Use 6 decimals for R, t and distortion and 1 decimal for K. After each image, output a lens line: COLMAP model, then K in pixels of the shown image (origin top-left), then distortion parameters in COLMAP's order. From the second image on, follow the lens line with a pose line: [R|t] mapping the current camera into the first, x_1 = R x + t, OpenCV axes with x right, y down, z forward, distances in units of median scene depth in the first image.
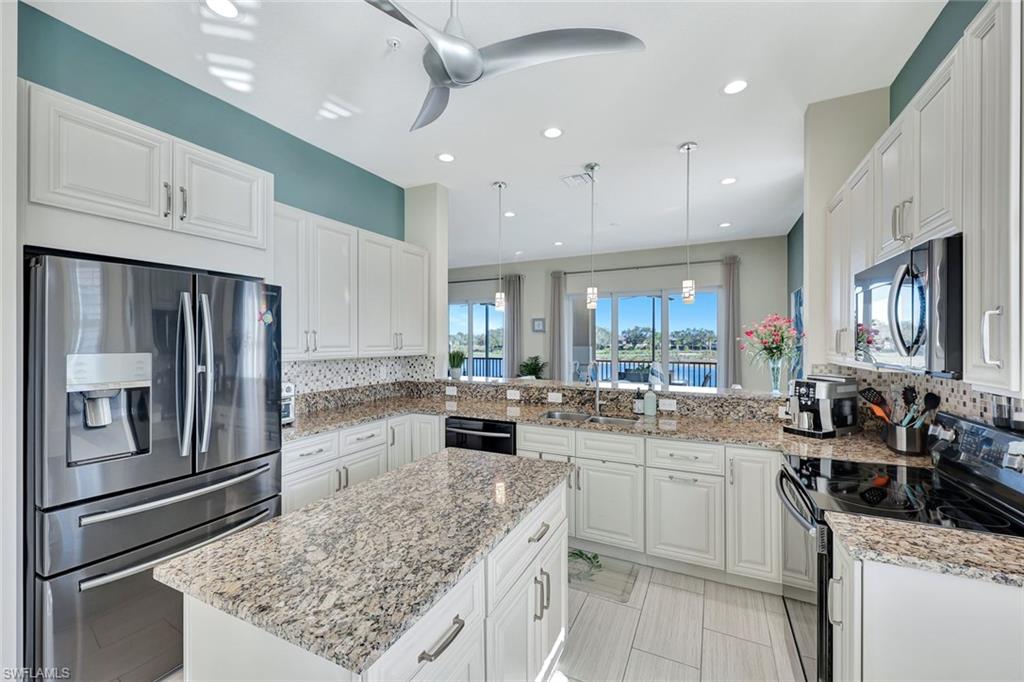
lens RADIAL K [[412.1, 0, 512.0], [0, 412.1, 341.0], [0, 0, 1]] dist [-0.001619, -0.000447]
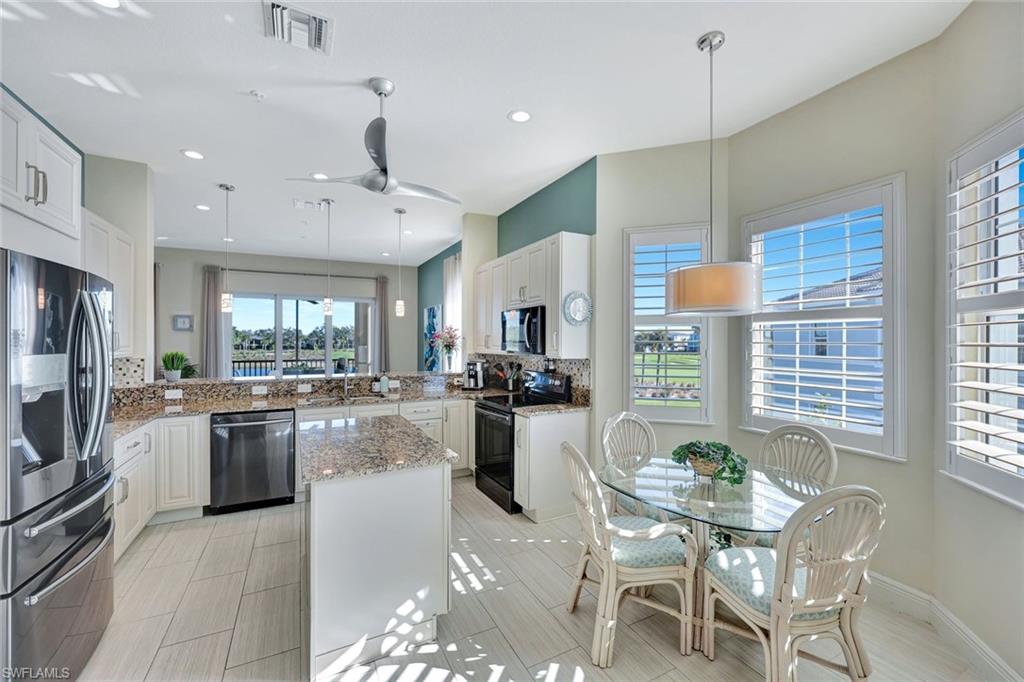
lens RADIAL K [[407.9, 0, 511.3], [0, 407.9, 346.6], [0, 0, 1]] dist [-0.001644, -0.000160]
pose [[0.594864, -0.011340, 0.803746, -0.687707], [-0.001096, 0.999888, 0.014918, -0.003914], [-0.803826, -0.009755, 0.594785, -0.268879]]
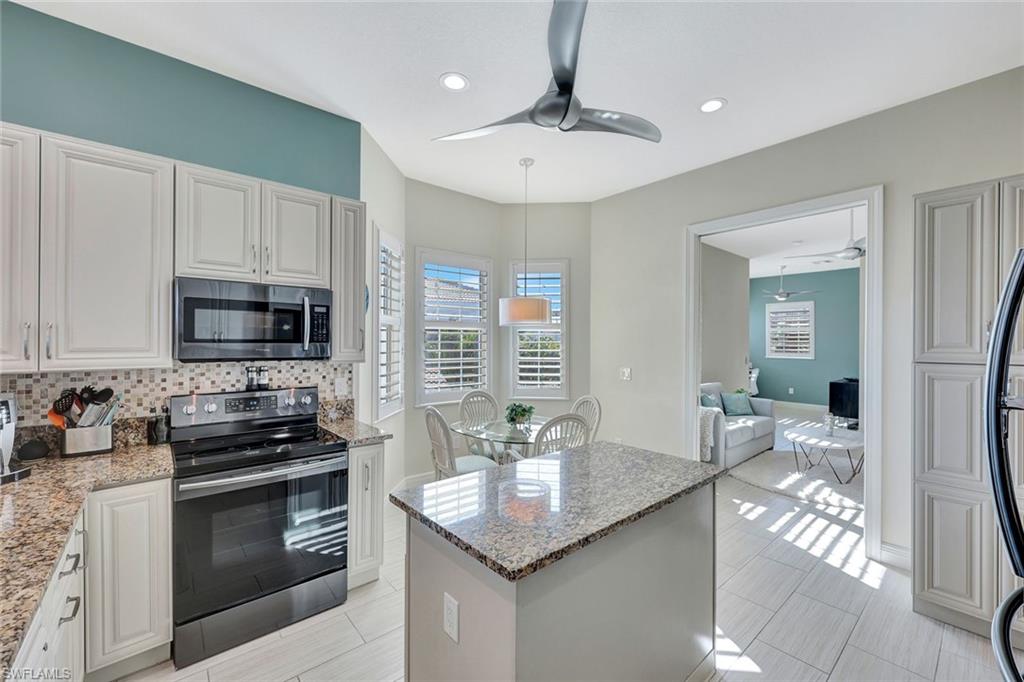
lens RADIAL K [[419.5, 0, 512.0], [0, 419.5, 341.0], [0, 0, 1]] dist [-0.025853, 0.000006]
pose [[-0.918932, -0.003250, 0.394404, -0.291482], [-0.004713, 0.999985, -0.002742, 0.000436], [-0.394389, -0.004379, -0.918933, 1.242504]]
